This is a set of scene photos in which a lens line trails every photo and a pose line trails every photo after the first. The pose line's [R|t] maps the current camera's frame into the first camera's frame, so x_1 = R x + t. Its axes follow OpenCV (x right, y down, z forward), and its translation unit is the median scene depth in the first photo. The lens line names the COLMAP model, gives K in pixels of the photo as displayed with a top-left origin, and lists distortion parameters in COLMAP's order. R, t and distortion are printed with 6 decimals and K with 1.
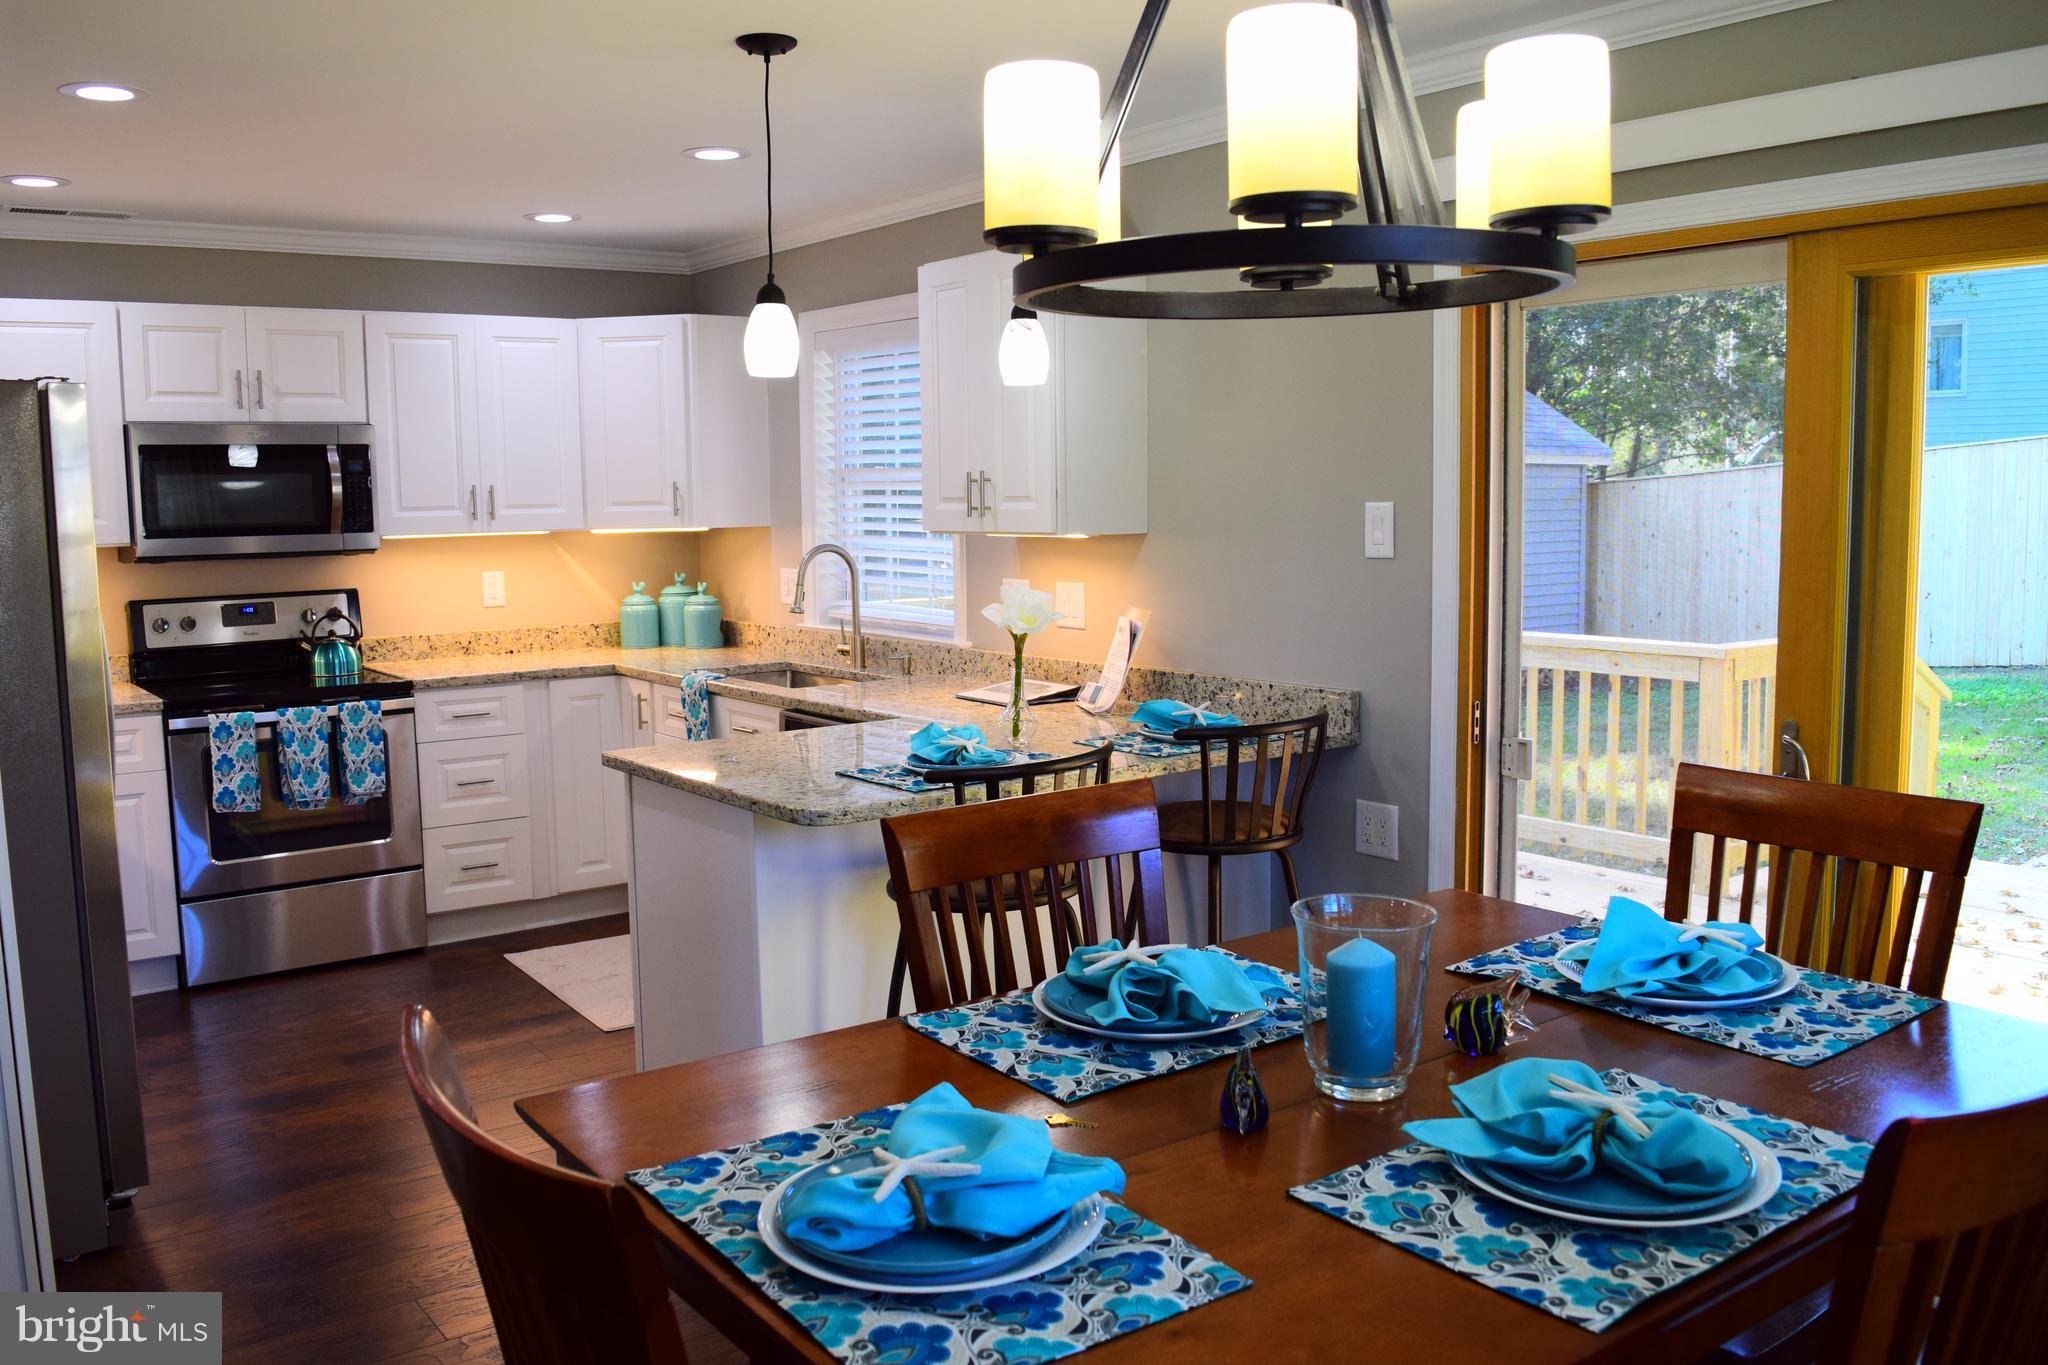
lens RADIAL K [[1658.1, 0, 1024.0], [0, 1658.1, 678.6], [0, 0, 1]] dist [-0.085680, 0.011189]
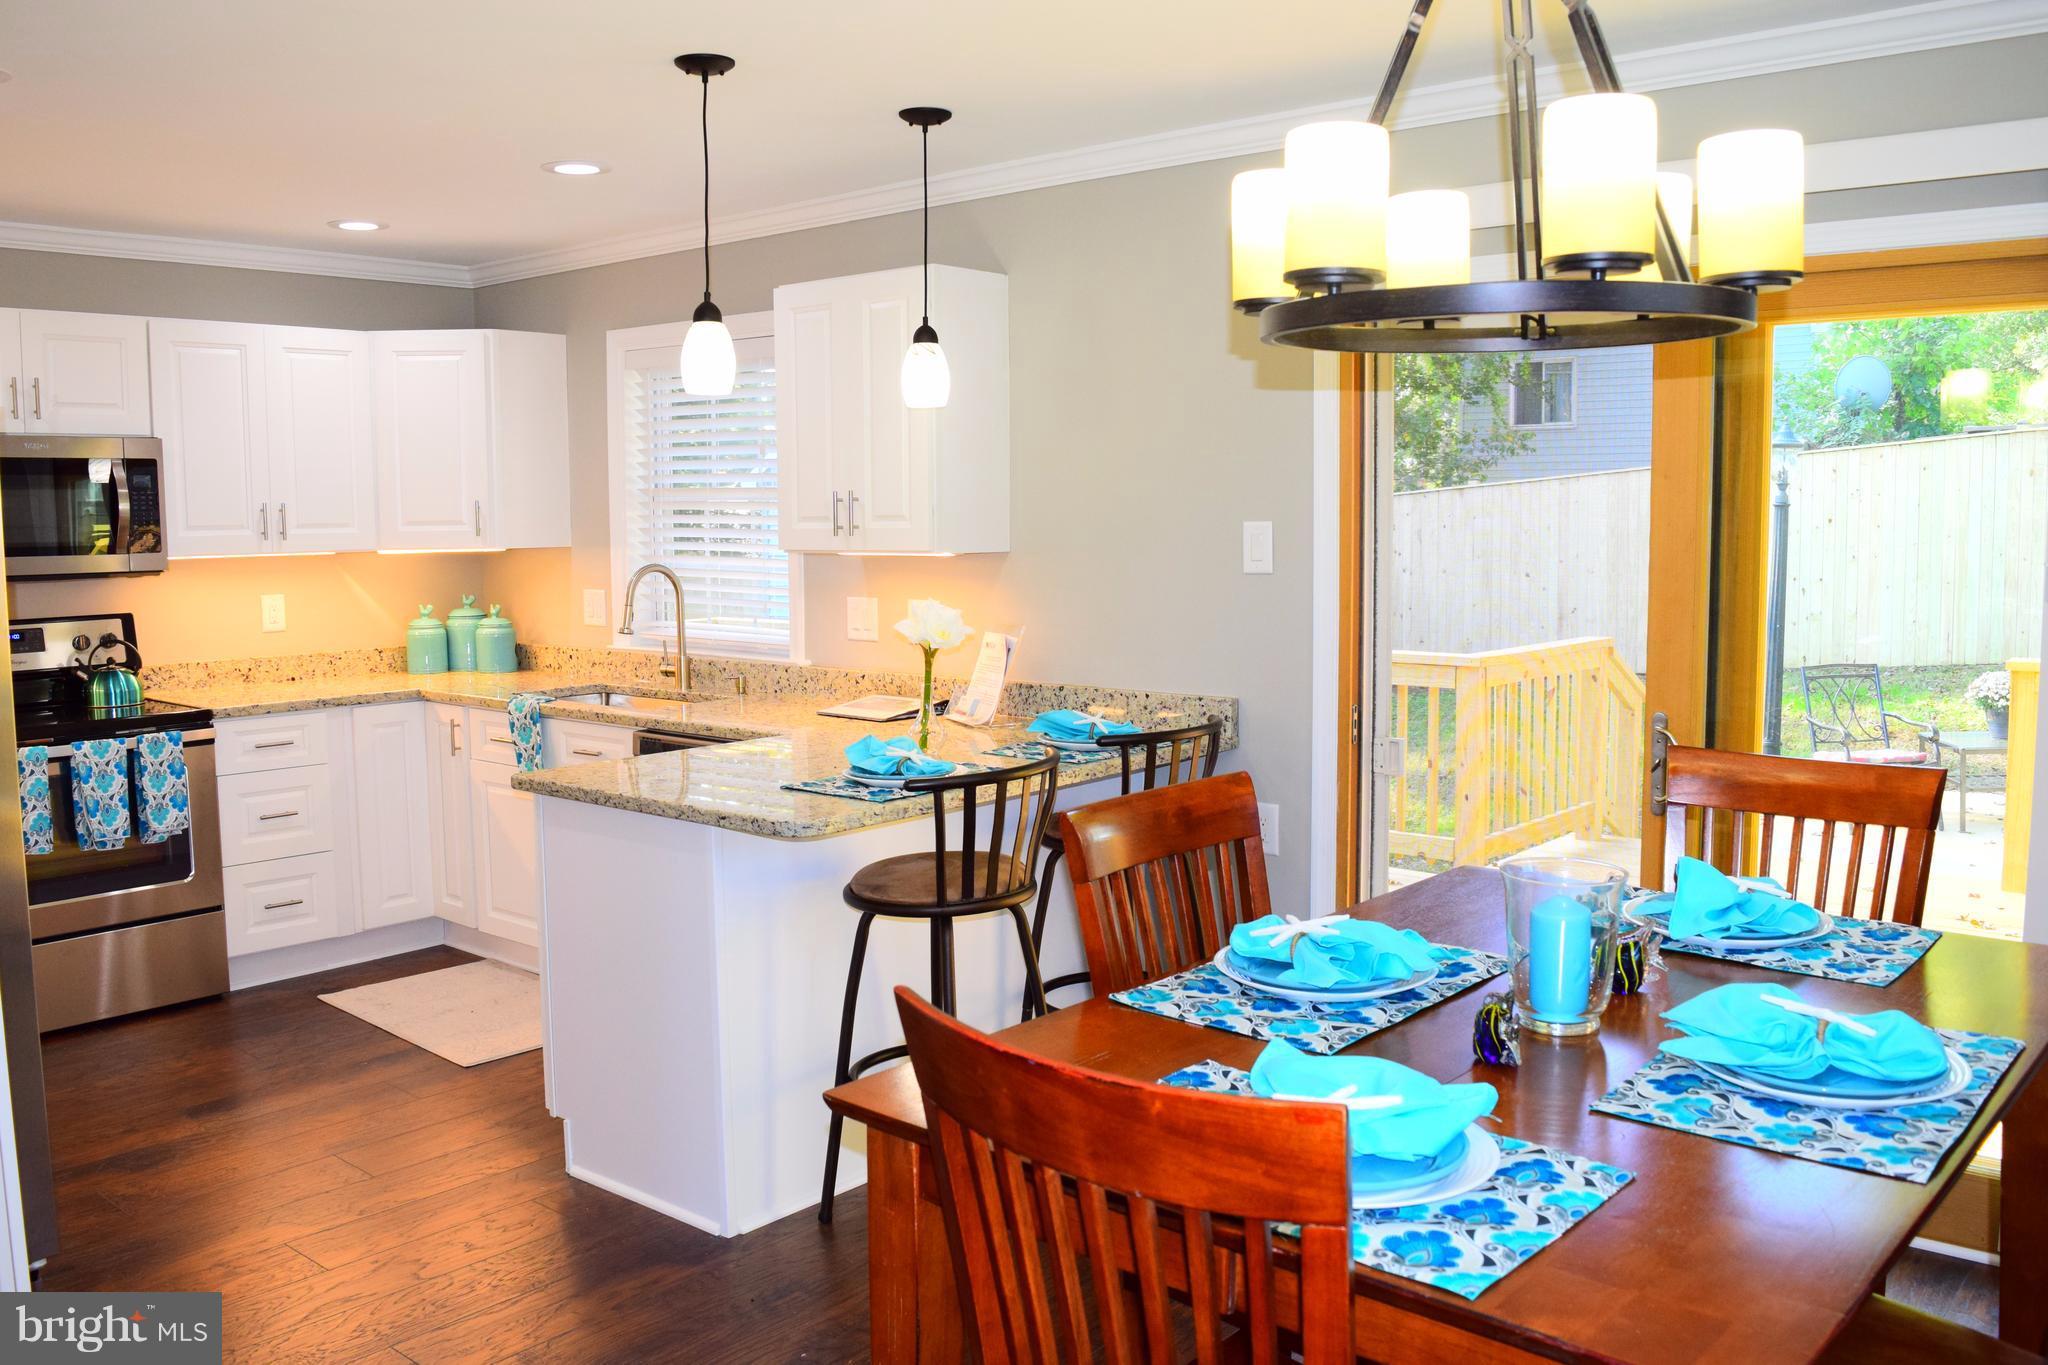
lens RADIAL K [[1658.1, 0, 1022.5], [0, 1658.1, 678.8], [0, 0, 1]] dist [-0.085680, 0.011189]
pose [[0.976782, -0.016348, 0.213610, -0.140018], [0.019420, 0.999736, -0.012288, 0.004803], [-0.213352, 0.016151, 0.976842, -0.014231]]
